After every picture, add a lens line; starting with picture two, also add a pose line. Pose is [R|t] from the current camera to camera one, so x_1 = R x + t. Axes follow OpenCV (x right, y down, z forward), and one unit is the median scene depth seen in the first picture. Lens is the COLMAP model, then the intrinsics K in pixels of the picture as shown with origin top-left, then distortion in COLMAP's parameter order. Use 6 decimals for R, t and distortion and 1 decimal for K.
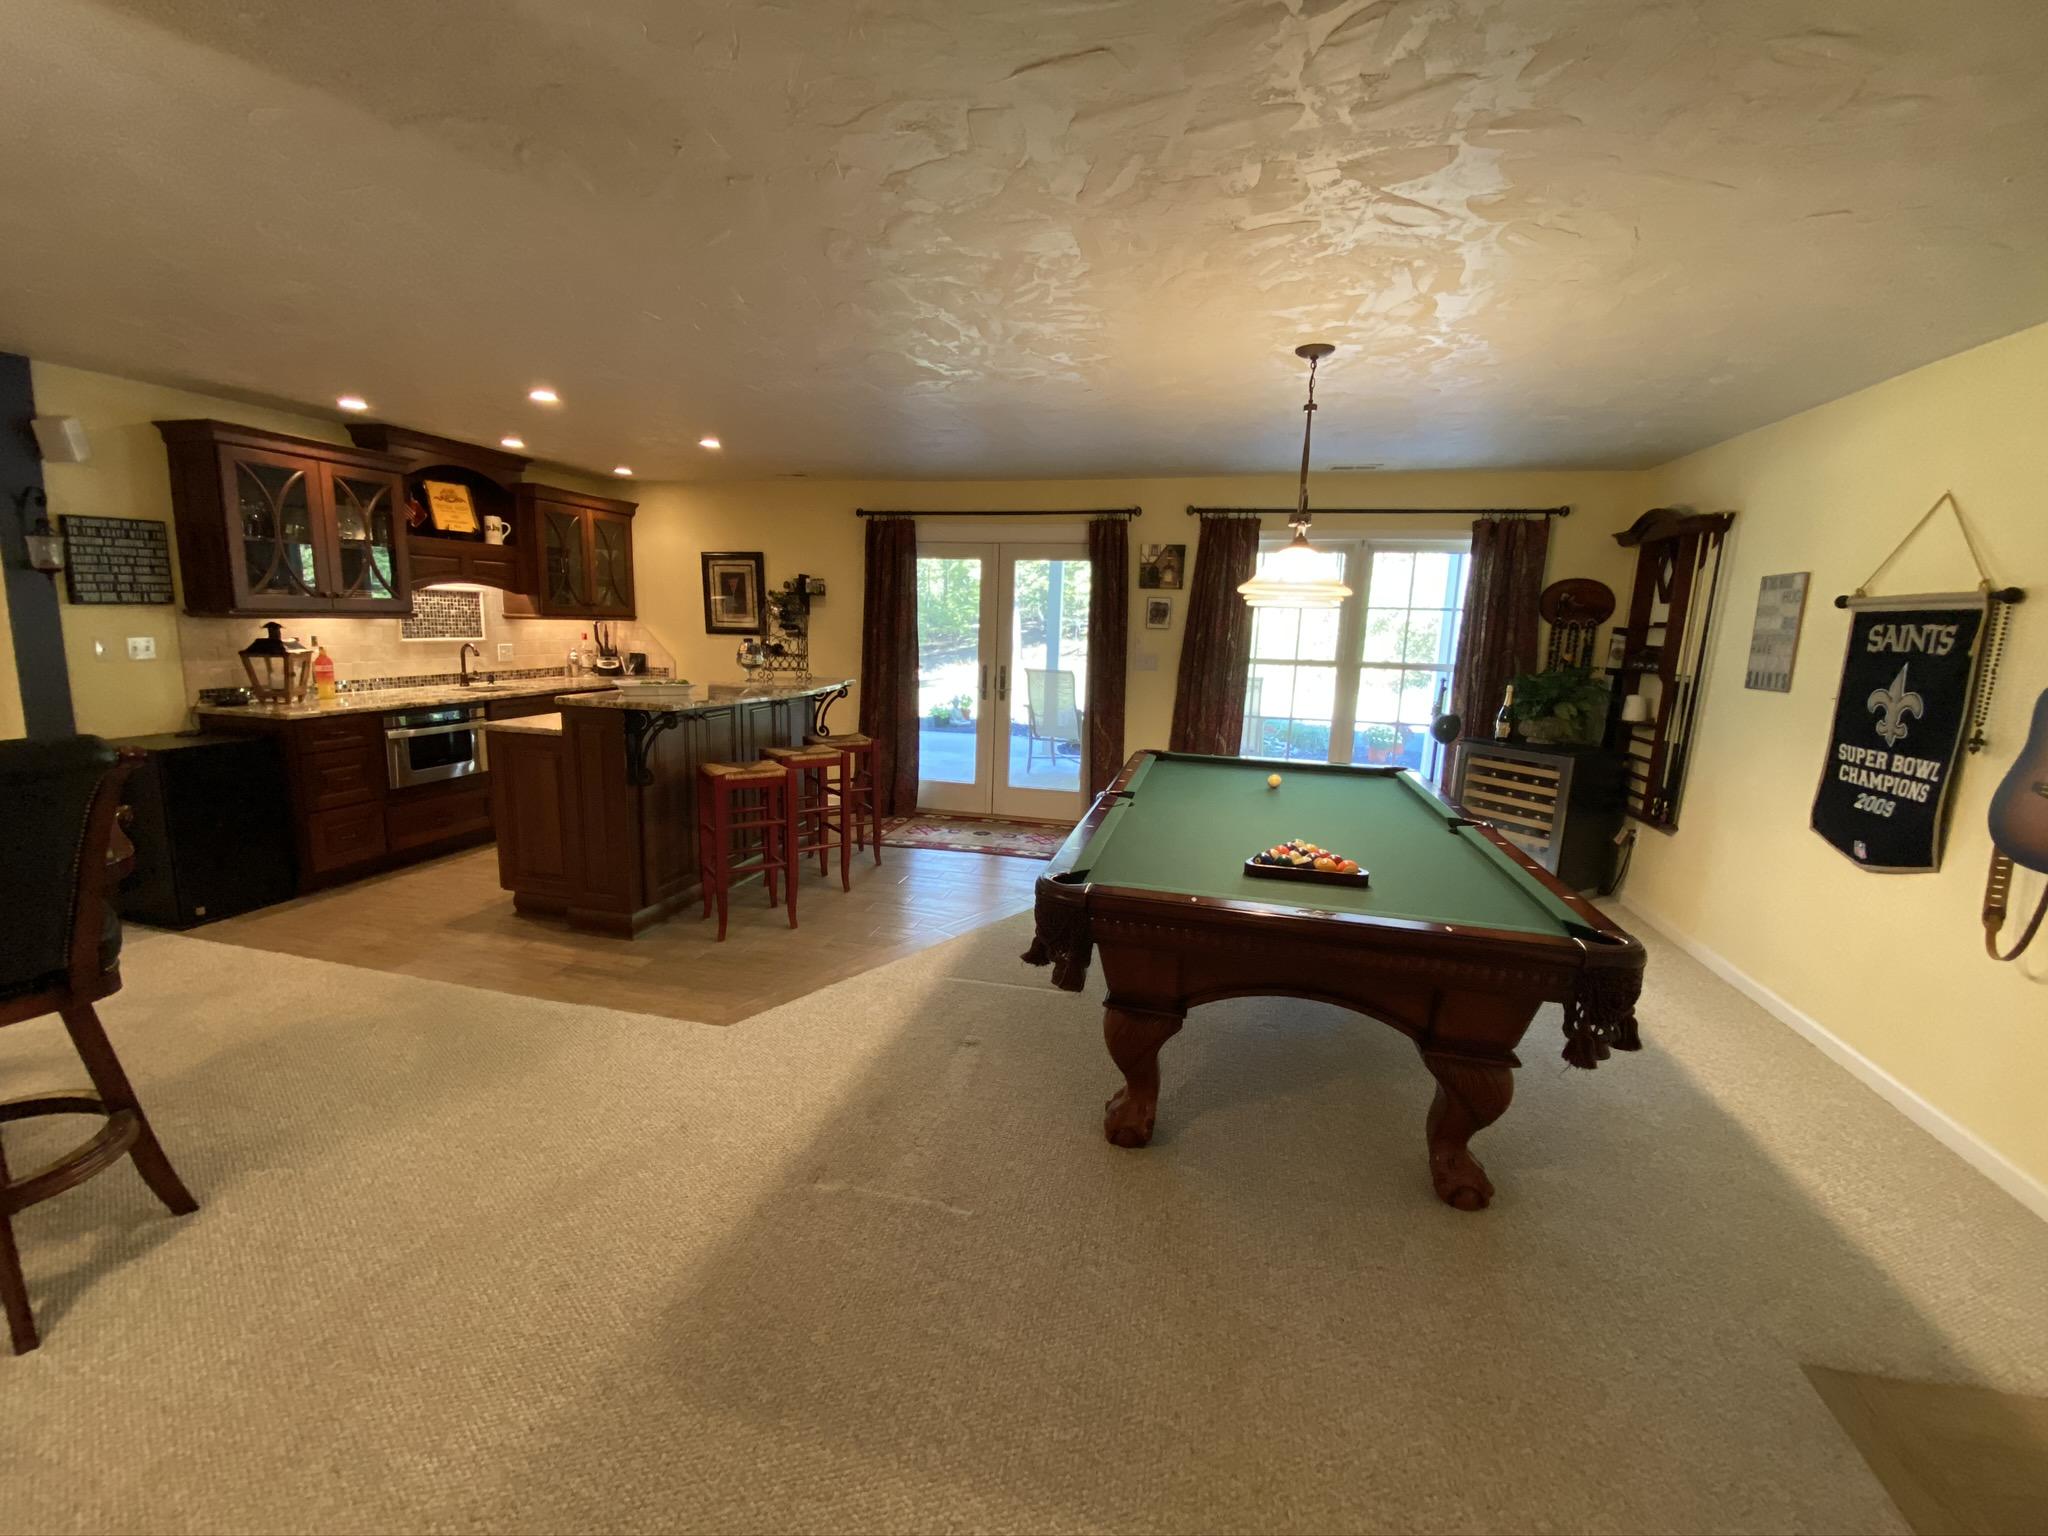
lens RADIAL K [[831.0, 0, 1026.0], [0, 831.0, 763.1], [0, 0, 1]] dist [0.023791, -0.021042]
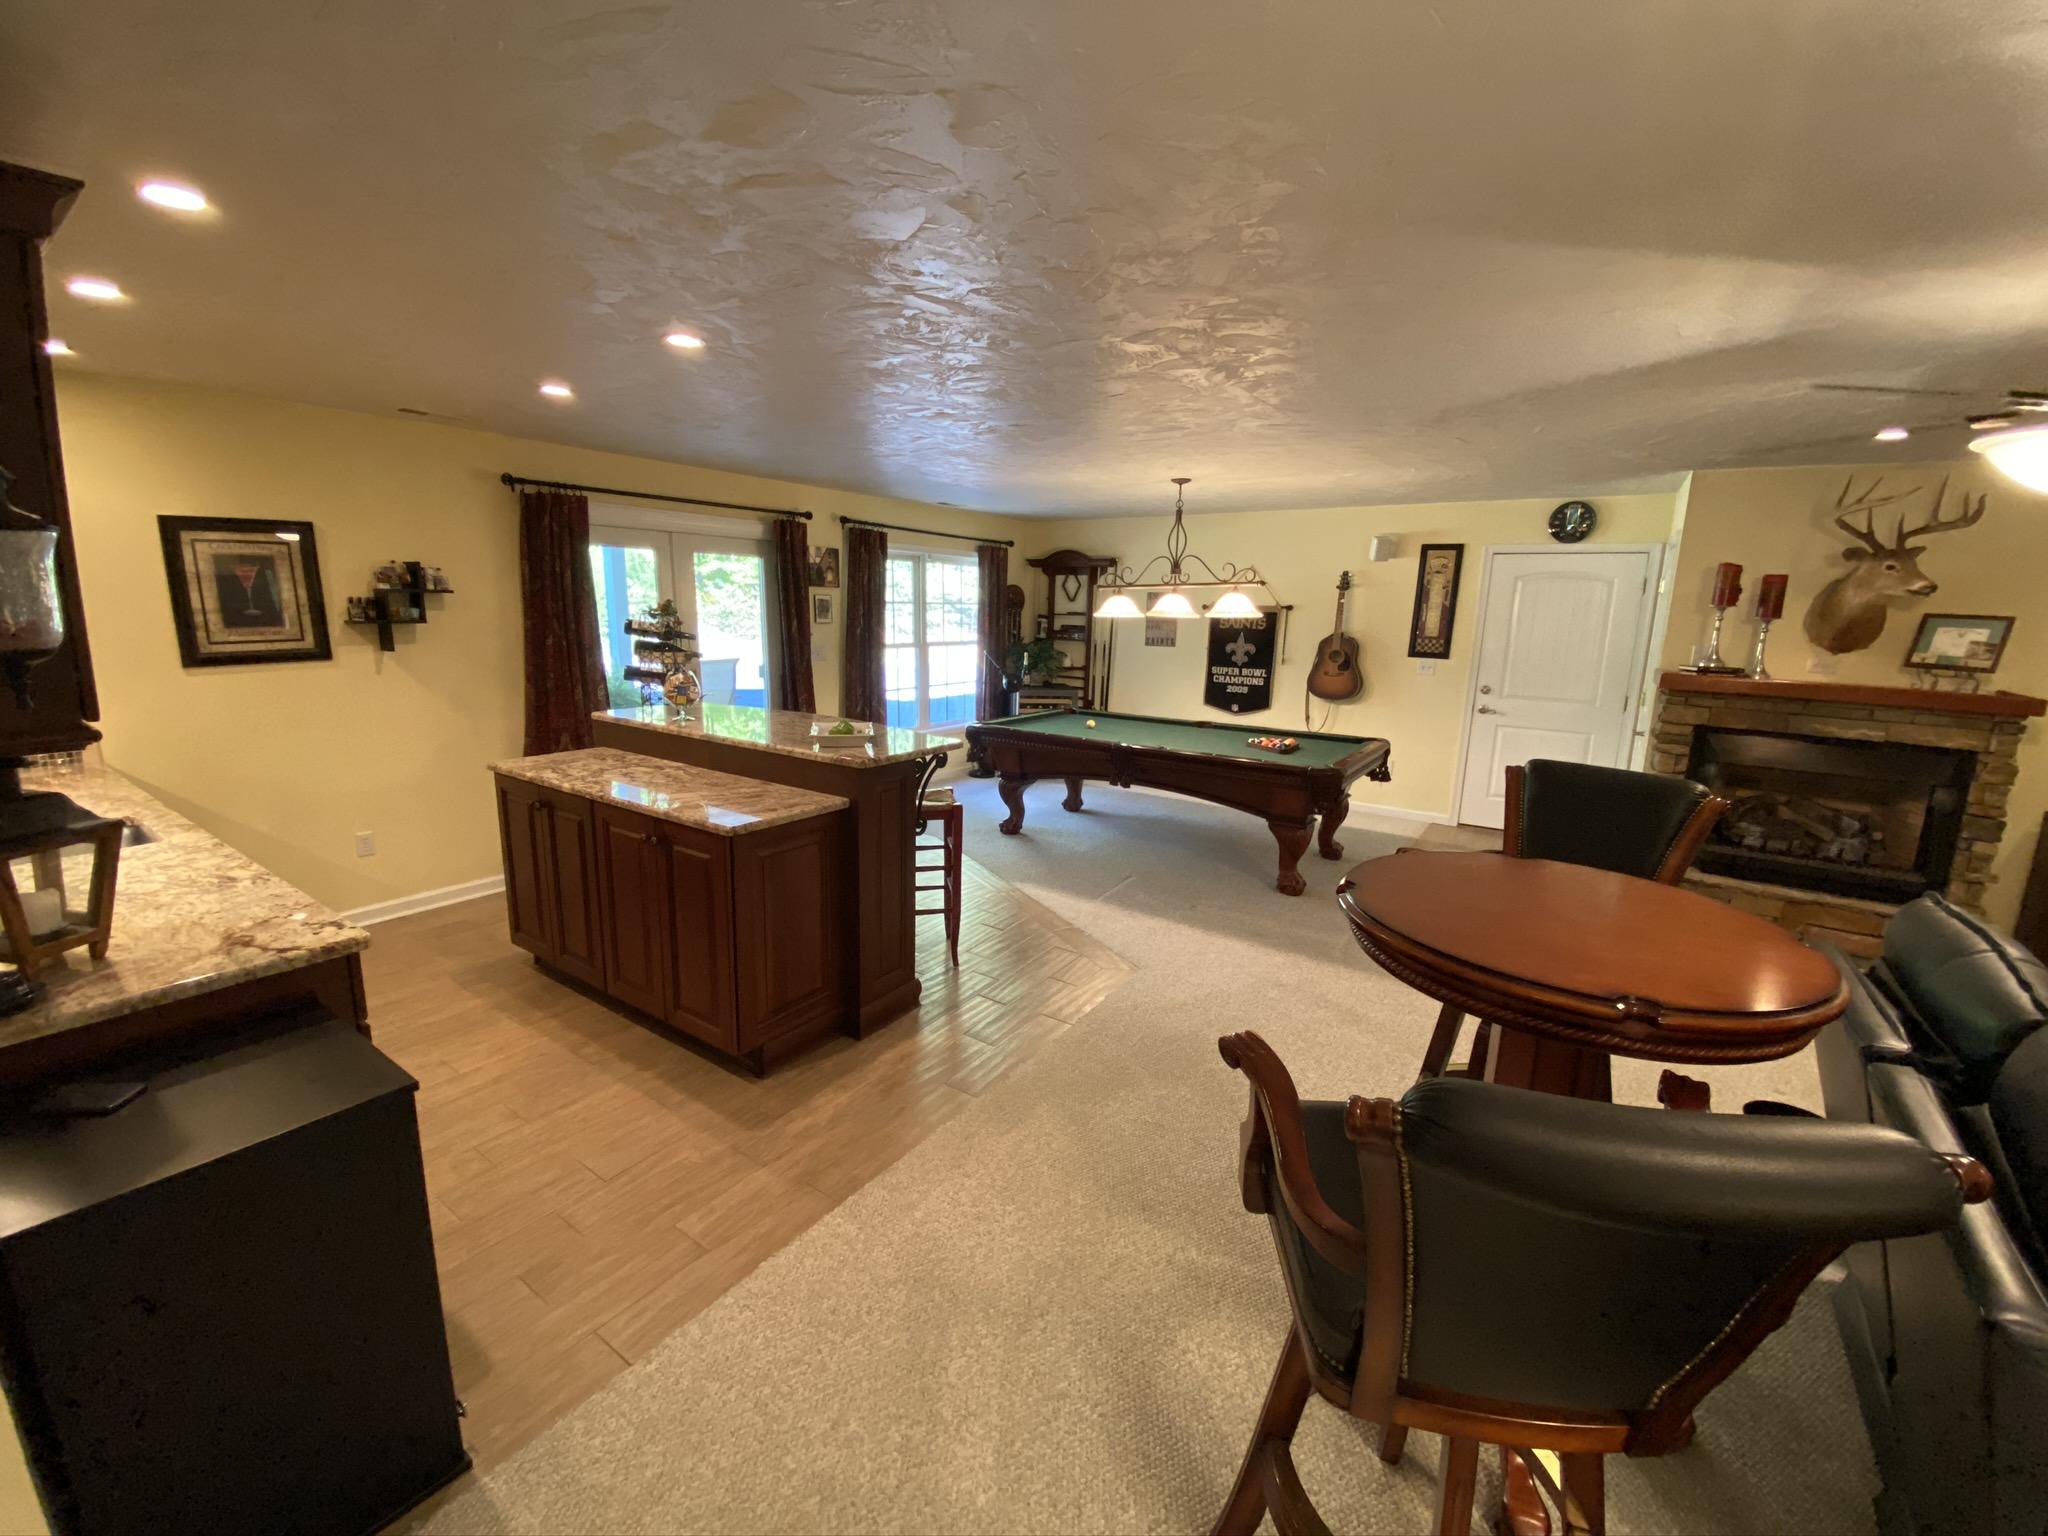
lens RADIAL K [[827.4, 0, 1024.3], [0, 827.4, 766.5], [0, 0, 1]] dist [0.019803, -0.019986]
pose [[0.349080, -0.204061, 0.914605, -1.058949], [0.146859, 0.975855, 0.161675, -0.152498], [-0.925513, 0.077881, 0.370620, 0.470814]]
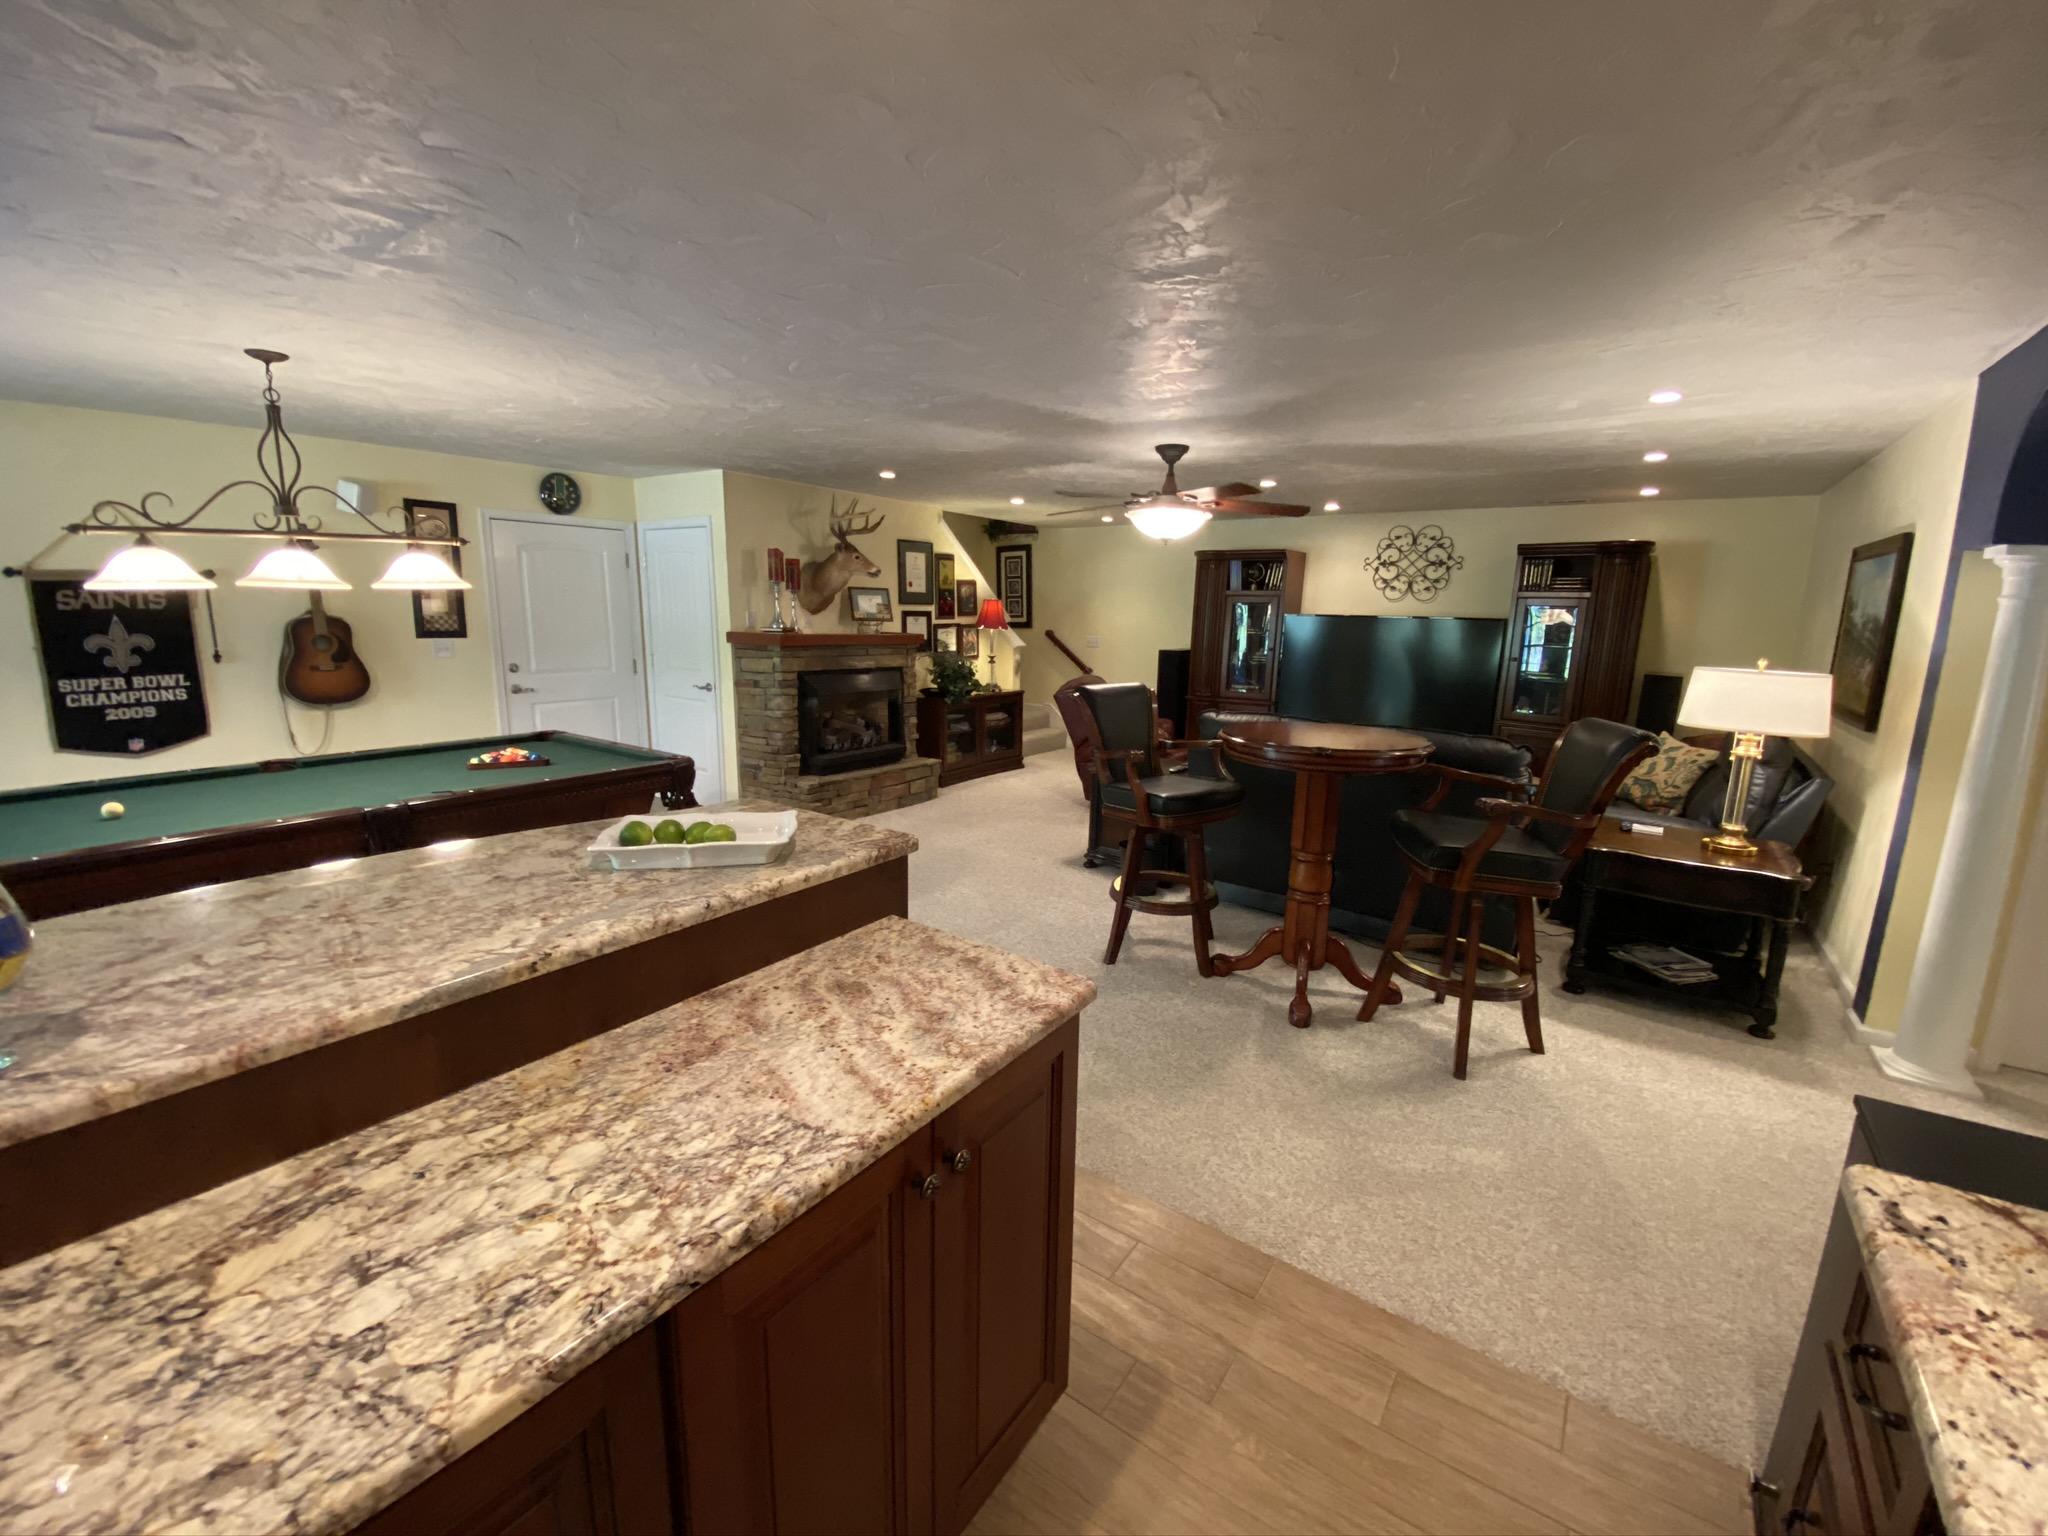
lens RADIAL K [[827.4, 0, 1024.3], [0, 827.4, 766.5], [0, 0, 1]] dist [0.019803, -0.019986]
pose [[-0.928744, -0.119493, 0.350937, -0.667654], [0.012373, 0.936110, 0.351490, -0.243112], [-0.370516, 0.330786, -0.867928, 1.174362]]
